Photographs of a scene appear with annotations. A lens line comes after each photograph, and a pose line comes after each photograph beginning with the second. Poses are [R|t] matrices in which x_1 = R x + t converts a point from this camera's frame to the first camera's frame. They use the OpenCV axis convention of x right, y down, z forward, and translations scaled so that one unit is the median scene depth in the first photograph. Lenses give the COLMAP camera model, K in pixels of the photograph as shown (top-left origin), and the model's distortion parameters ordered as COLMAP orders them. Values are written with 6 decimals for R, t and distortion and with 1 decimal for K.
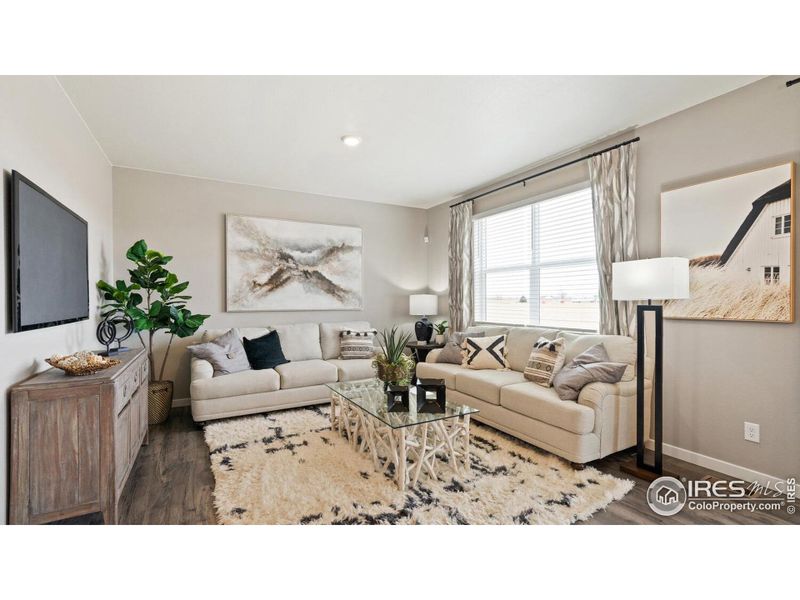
lens RADIAL K [[364.7, 0, 398.9], [0, 364.7, 303.0], [0, 0, 1]] dist [-0.003915, 0.001375]
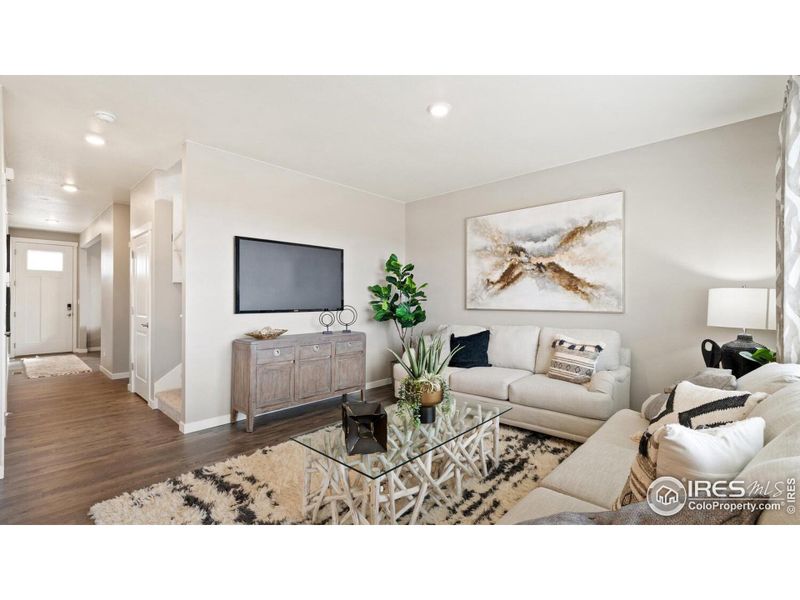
lens RADIAL K [[364.7, 0, 399.7], [0, 364.7, 297.9], [0, 0, 1]] dist [-0.003915, 0.001375]
pose [[0.325744, -0.000366, -0.945458, 0.473842], [-0.008863, 0.999955, -0.003441, -0.004424], [0.945417, 0.009501, 0.325726, 0.470544]]
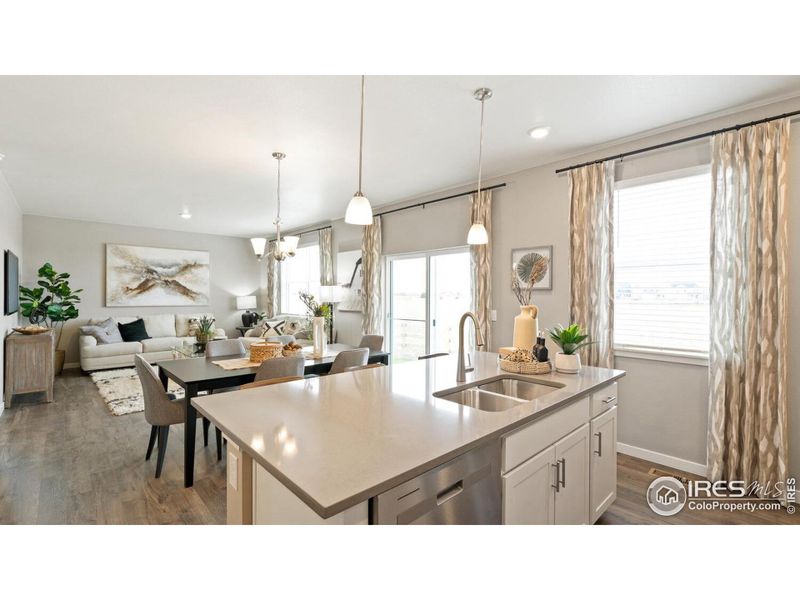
lens RADIAL K [[364.7, 0, 401.0], [0, 364.7, 296.6], [0, 0, 1]] dist [-0.003915, 0.001375]
pose [[0.970333, 0.008311, 0.241630, 0.368452], [-0.007490, 0.999963, -0.004313, -0.022132], [-0.241656, 0.002375, 0.970359, -0.803728]]
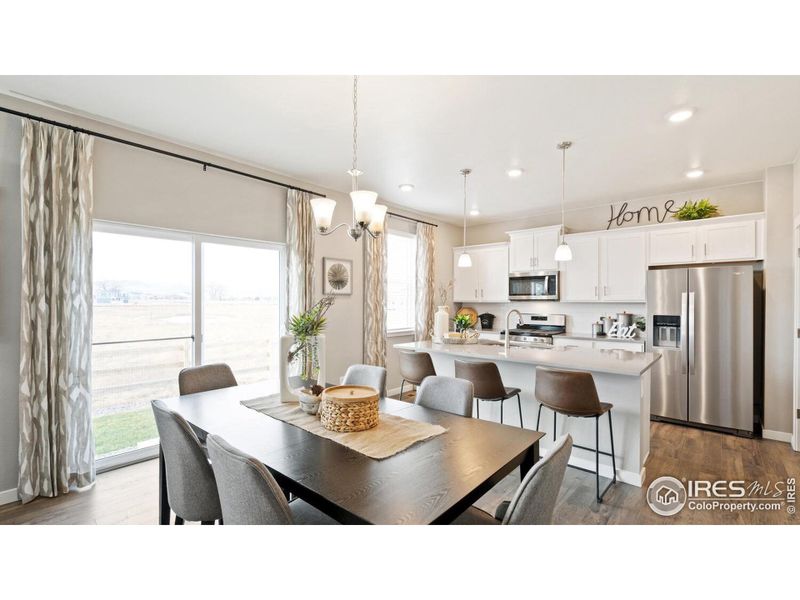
lens RADIAL K [[364.7, 0, 399.6], [0, 364.7, 302.2], [0, 0, 1]] dist [-0.003915, 0.001375]
pose [[-0.327431, -0.004513, 0.944864, -0.144634], [-0.000013, 0.999989, 0.004772, -0.027511], [-0.944875, 0.001551, -0.327428, 0.127097]]
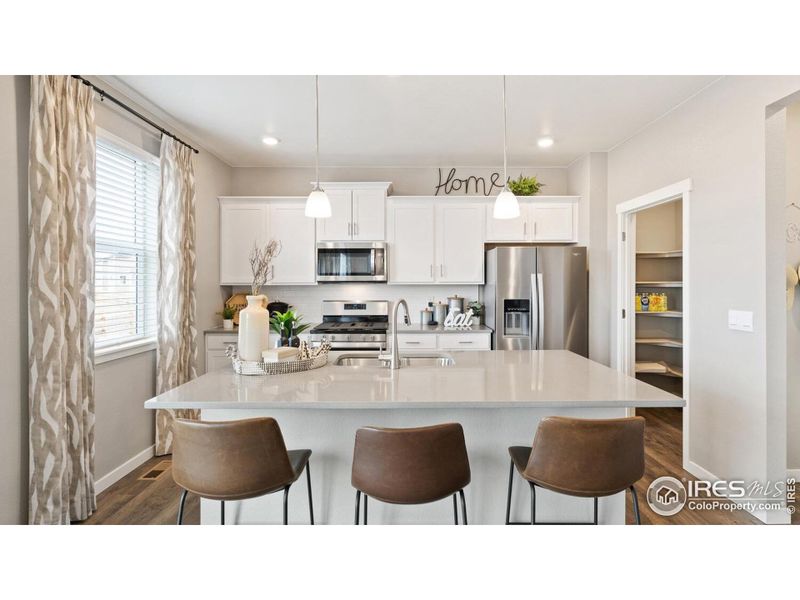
lens RADIAL K [[384.9, 0, 407.5], [0, 384.9, 281.8], [0, 0, 1]] dist [-0.004434, 0.001304]
pose [[-0.873519, 0.000175, 0.486790, 0.299472], [0.001553, 0.999996, 0.002427, -0.031269], [-0.486787, 0.002876, -0.873516, 0.047390]]
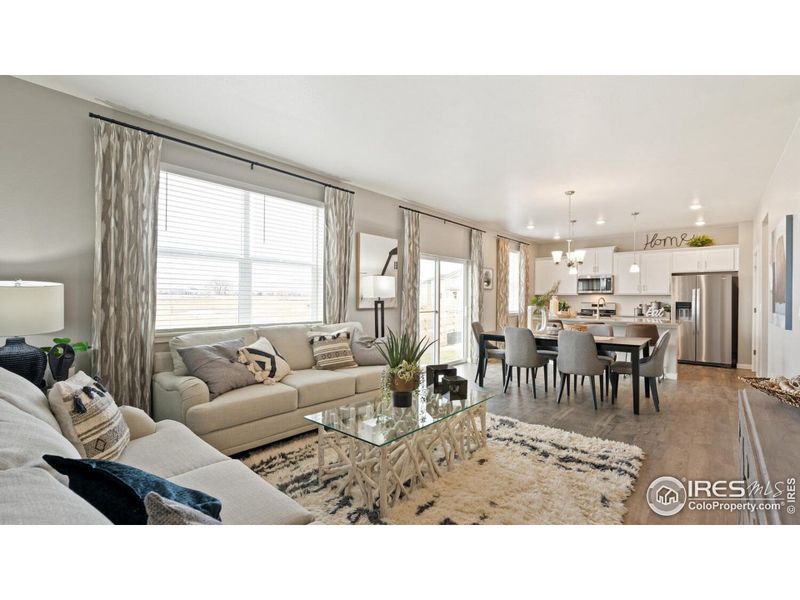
lens RADIAL K [[364.7, 0, 400.3], [0, 364.7, 297.5], [0, 0, 1]] dist [-0.003915, 0.001375]
pose [[-0.338204, -0.005611, 0.941056, -0.588386], [-0.004799, 0.999980, 0.004238, -0.011133], [-0.941061, -0.003083, -0.338224, 0.912502]]
